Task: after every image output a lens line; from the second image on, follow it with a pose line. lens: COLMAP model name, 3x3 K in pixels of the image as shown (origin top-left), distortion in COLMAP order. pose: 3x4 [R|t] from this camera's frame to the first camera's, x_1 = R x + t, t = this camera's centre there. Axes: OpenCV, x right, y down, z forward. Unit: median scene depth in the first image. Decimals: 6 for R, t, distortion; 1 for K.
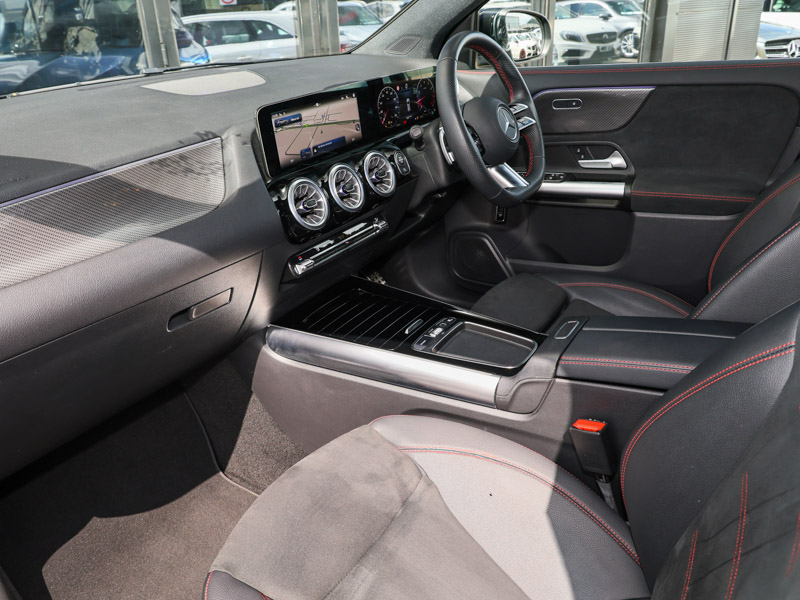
lens RADIAL K [[622.0, 0, 399.8], [0, 622.0, 296.4], [0, 0, 1]] dist [0.007088, 0.000799]
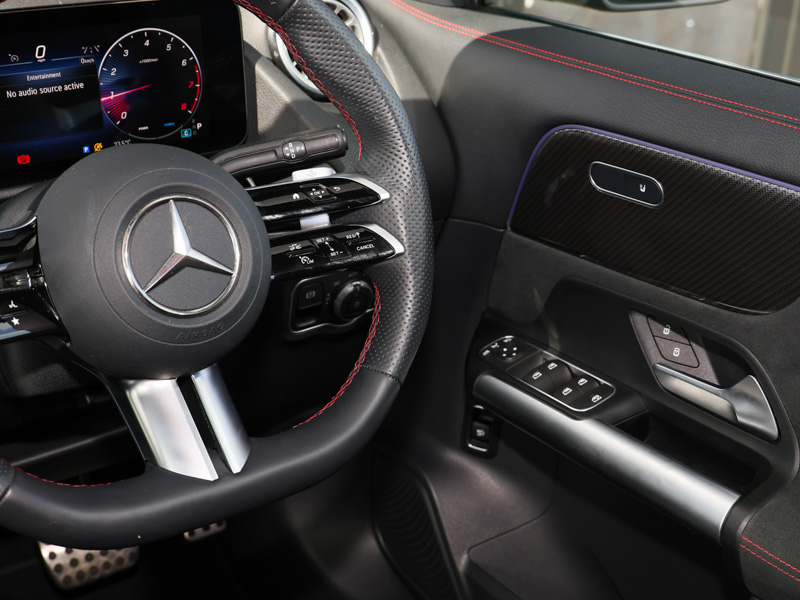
lens RADIAL K [[1180.6, 0, 432.2], [0, 1180.6, 298.7], [0, 0, 1]] dist [0.026701, 0.000000]
pose [[0.920899, 0.234576, -0.311318, 0.497722], [-0.237005, 0.971027, 0.030585, -0.335747], [0.309472, 0.045618, 0.949814, 0.583334]]
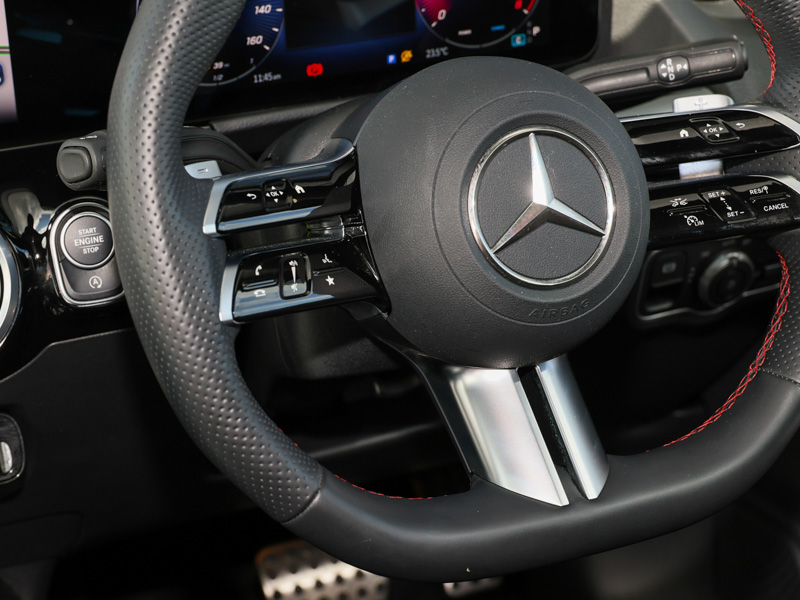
lens RADIAL K [[1748.3, 0, 371.3], [0, 1748.3, 291.1], [0, 0, 1]] dist [-0.017364, 0.000000]
pose [[0.819146, 0.290103, -0.494813, 0.477425], [-0.280146, 0.955124, 0.096205, -0.324089], [0.500518, 0.059814, 0.863658, 0.502342]]
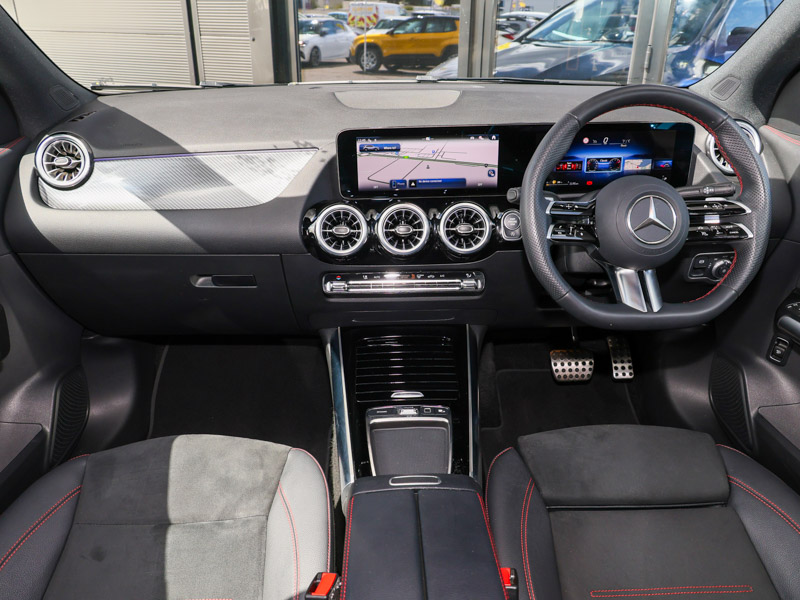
lens RADIAL K [[622.0, 0, 407.7], [0, 622.0, 292.3], [0, 0, 1]] dist [0.007088, 0.000799]
pose [[0.570838, 0.384518, -0.725458, 0.616958], [-0.373684, 0.908417, 0.187452, -0.258675], [0.731097, 0.164087, 0.662248, 0.385335]]
